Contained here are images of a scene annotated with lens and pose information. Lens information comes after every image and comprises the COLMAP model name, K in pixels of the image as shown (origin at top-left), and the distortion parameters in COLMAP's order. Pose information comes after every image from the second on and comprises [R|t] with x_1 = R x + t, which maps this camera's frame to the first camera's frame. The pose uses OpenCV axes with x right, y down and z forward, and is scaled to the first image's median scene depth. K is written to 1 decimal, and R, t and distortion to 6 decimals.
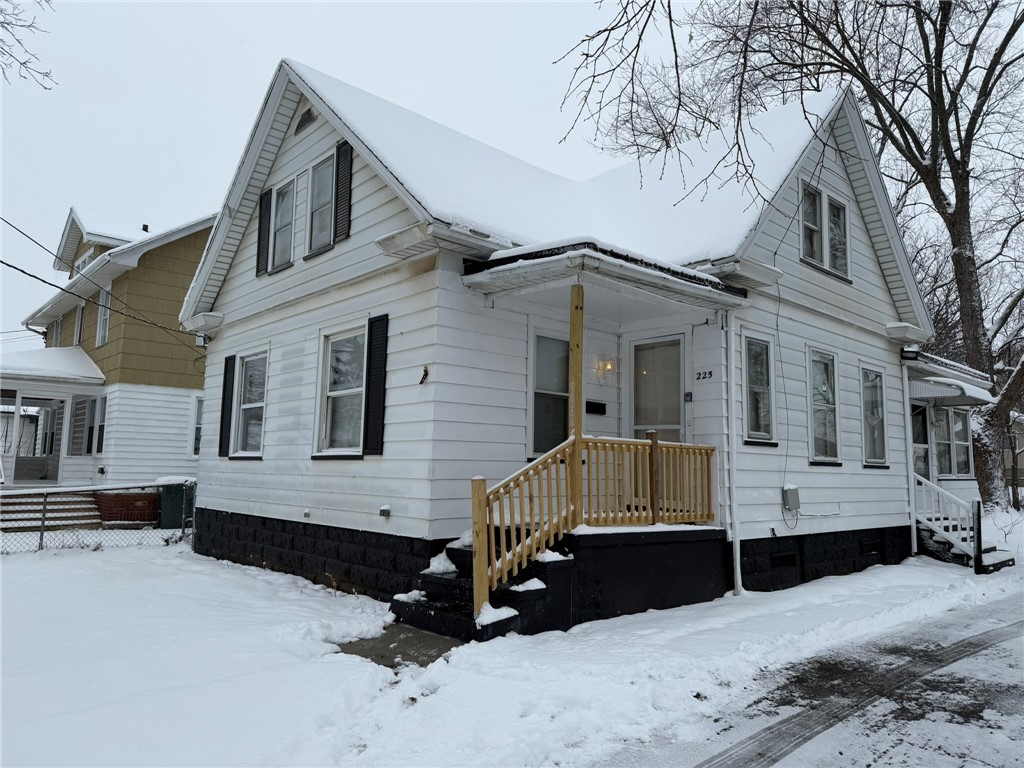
lens RADIAL K [[716.4, 0, 514.2], [0, 716.4, 385.4], [0, 0, 1]] dist [0.133601, -0.215611]
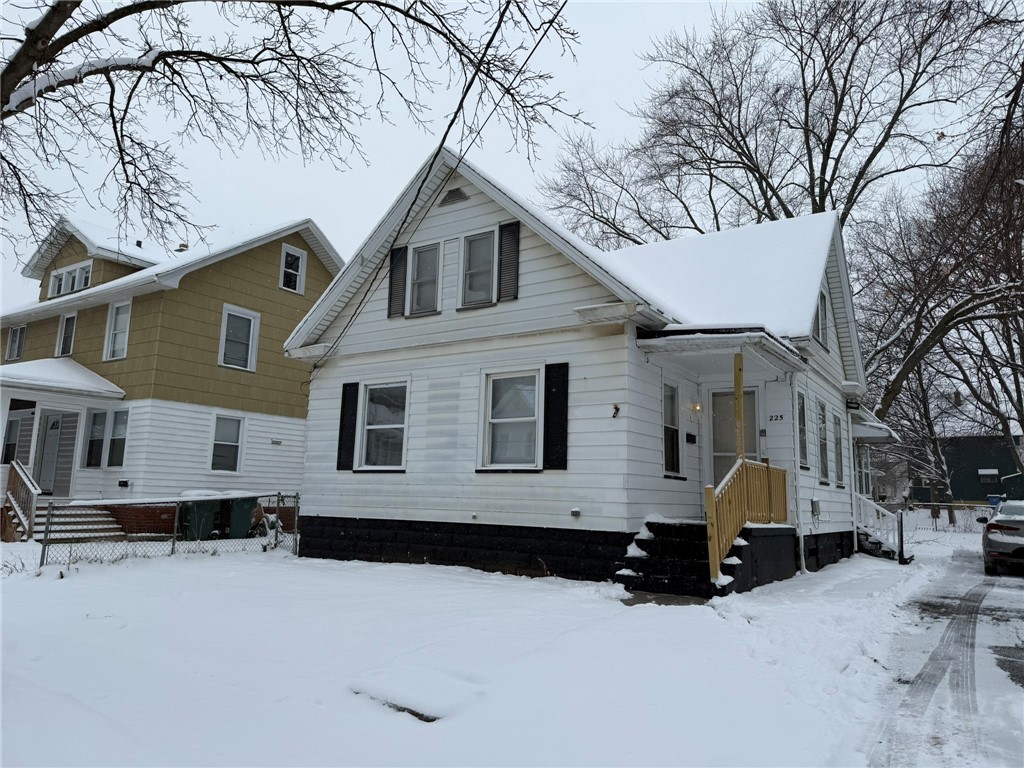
lens RADIAL K [[716.4, 0, 514.2], [0, 716.4, 385.4], [0, 0, 1]] dist [0.133601, -0.215611]
pose [[0.969343, 0.046127, 0.241344, -0.510346], [-0.037943, 0.998540, -0.038449, -0.002776], [-0.242765, 0.028113, 0.969678, -0.216357]]
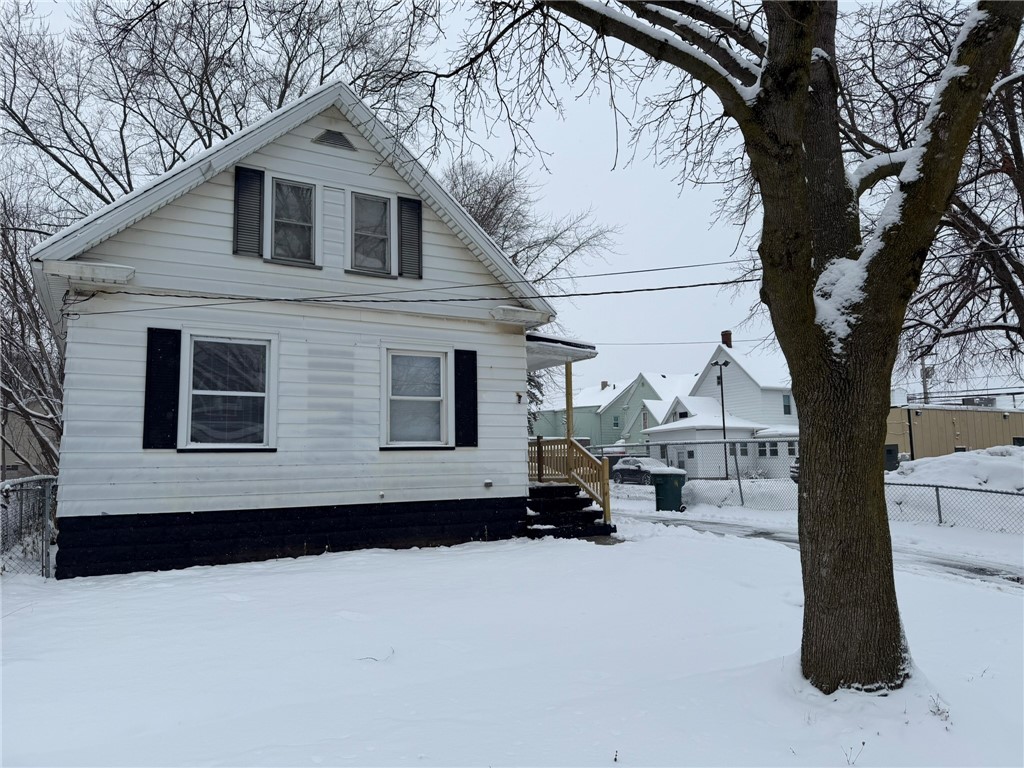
lens RADIAL K [[716.4, 0, 514.2], [0, 716.4, 385.4], [0, 0, 1]] dist [0.133601, -0.215611]
pose [[0.218372, 0.085703, 0.972095, -1.369332], [-0.092625, 0.993459, -0.066779, 0.053292], [-0.971460, -0.075458, 0.224882, 0.512669]]
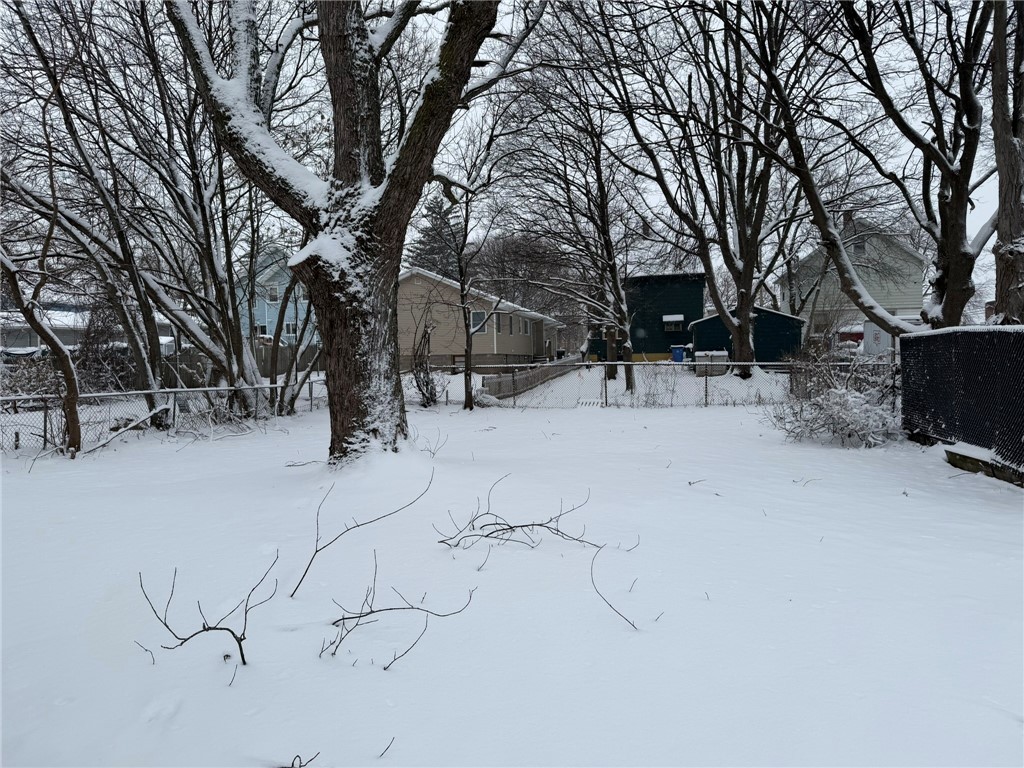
lens RADIAL K [[716.4, 0, 514.2], [0, 716.4, 385.4], [0, 0, 1]] dist [0.133601, -0.215611]
pose [[0.814496, -0.045986, 0.578344, 1.078238], [-0.041602, 0.989658, 0.137279, 0.160308], [-0.578676, -0.135873, 0.804160, 1.358112]]
